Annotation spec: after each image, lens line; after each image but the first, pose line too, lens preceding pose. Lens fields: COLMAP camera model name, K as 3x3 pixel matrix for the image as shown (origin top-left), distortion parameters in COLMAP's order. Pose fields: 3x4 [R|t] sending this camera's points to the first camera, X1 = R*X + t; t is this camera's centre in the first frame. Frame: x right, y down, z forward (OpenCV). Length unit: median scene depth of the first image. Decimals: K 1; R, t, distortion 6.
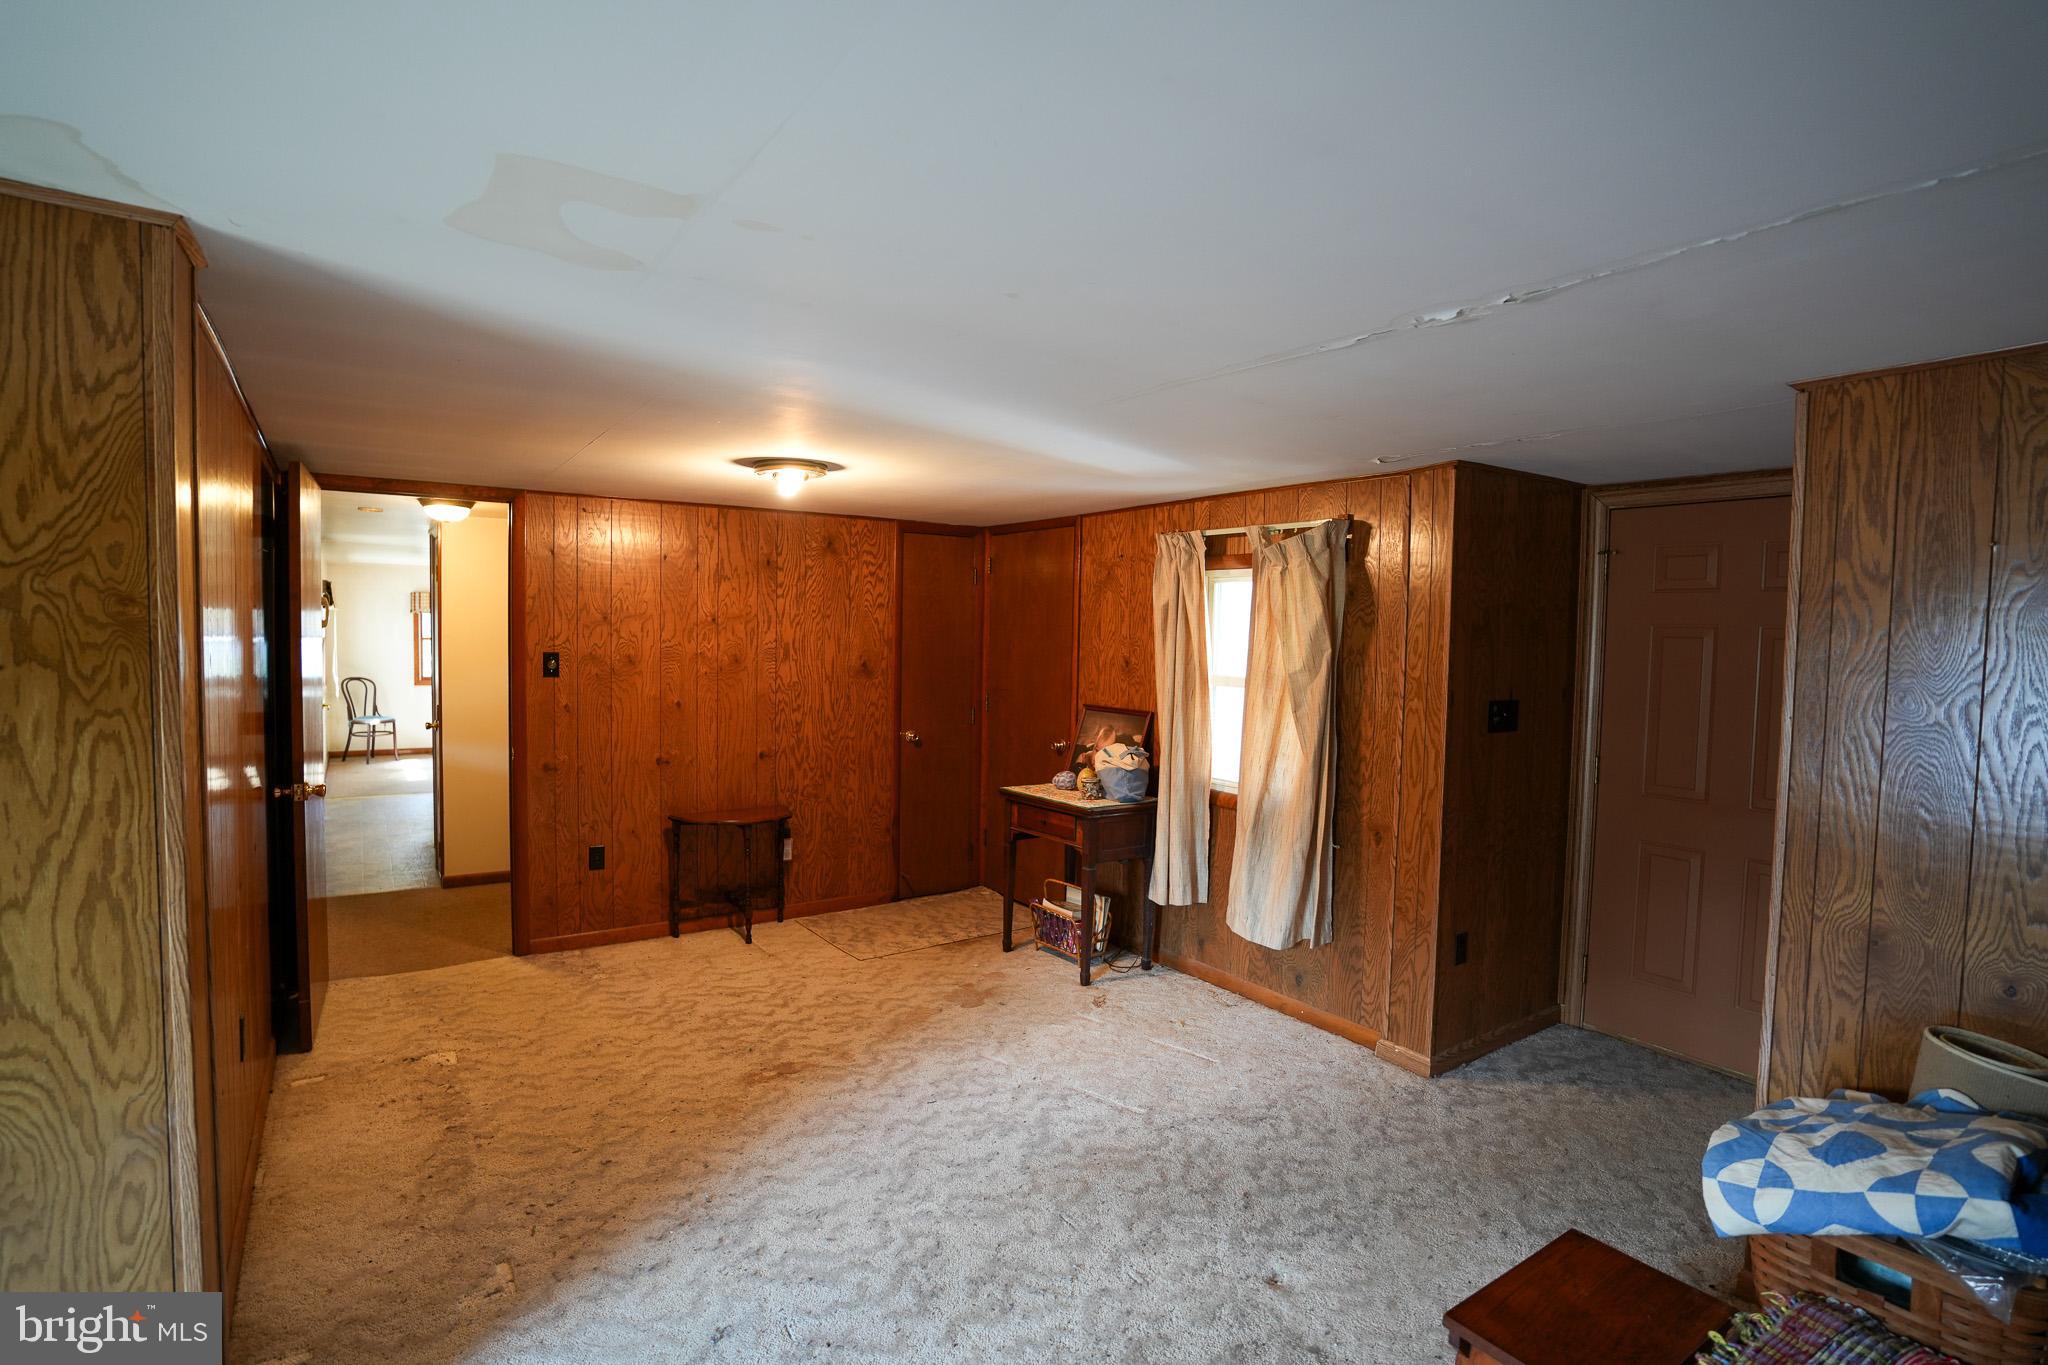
lens RADIAL K [[999.4, 0, 1019.9], [0, 999.4, 687.7], [0, 0, 1]] dist [-0.077666, 0.034589]
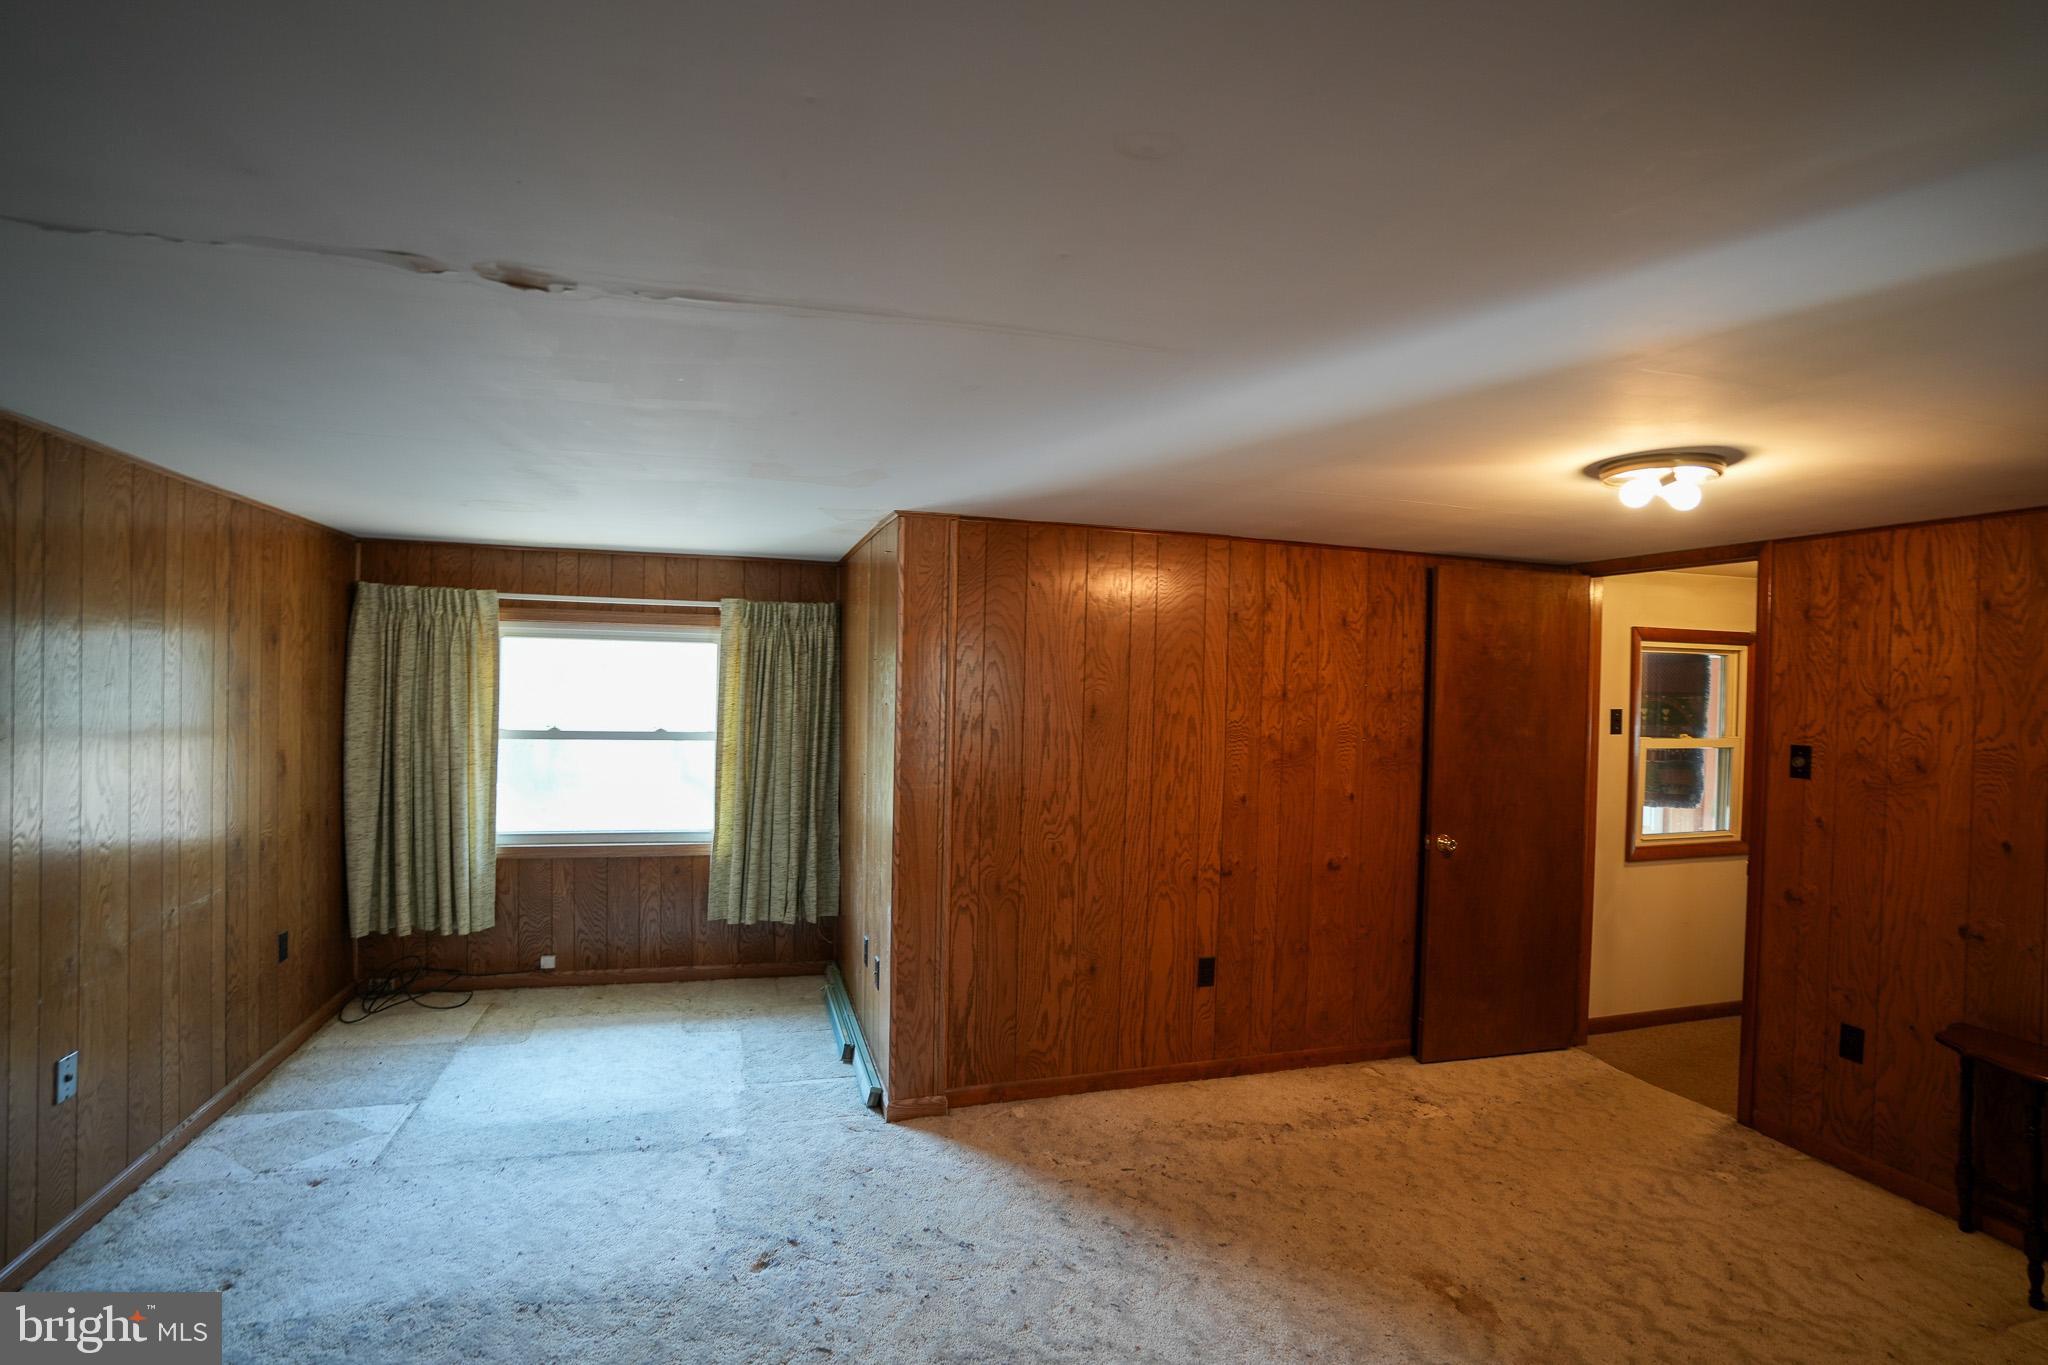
lens RADIAL K [[999.4, 0, 1017.4], [0, 999.4, 688.5], [0, 0, 1]] dist [-0.077666, 0.034589]
pose [[-0.307013, -0.016973, -0.951554, 0.466555], [-0.084361, 0.996390, 0.009446, -0.040142], [0.947959, 0.083174, -0.307337, 0.723024]]
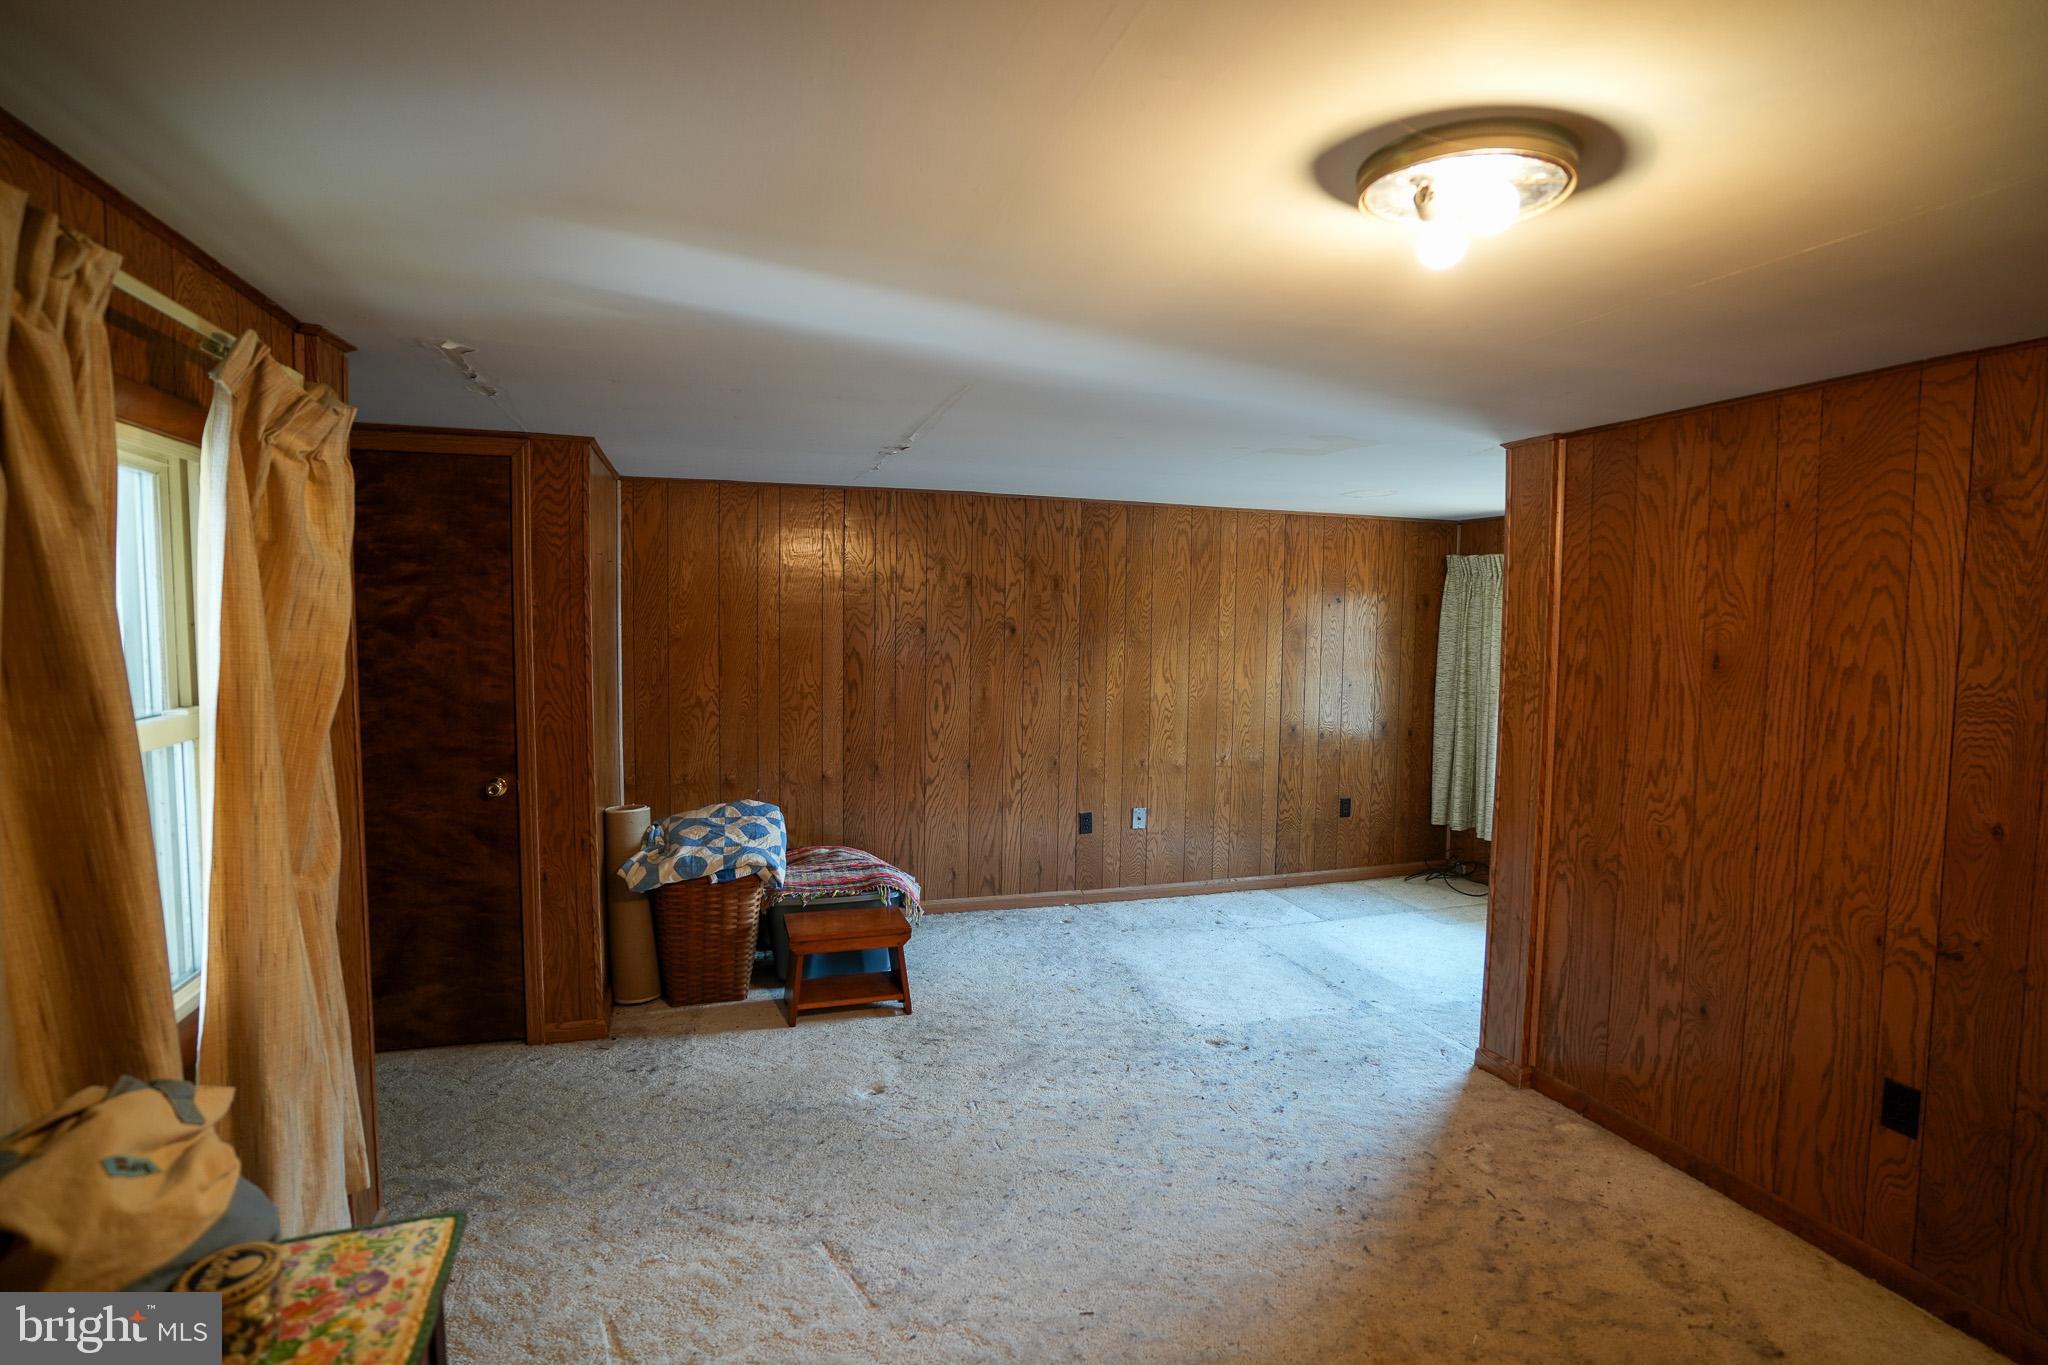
lens RADIAL K [[999.4, 0, 1019.4], [0, 999.4, 676.6], [0, 0, 1]] dist [-0.077666, 0.034589]
pose [[-0.956686, -0.049843, 0.286825, -0.167402], [-0.015239, 0.992458, 0.121634, -0.076440], [-0.290724, 0.111994, -0.950230, 1.260558]]
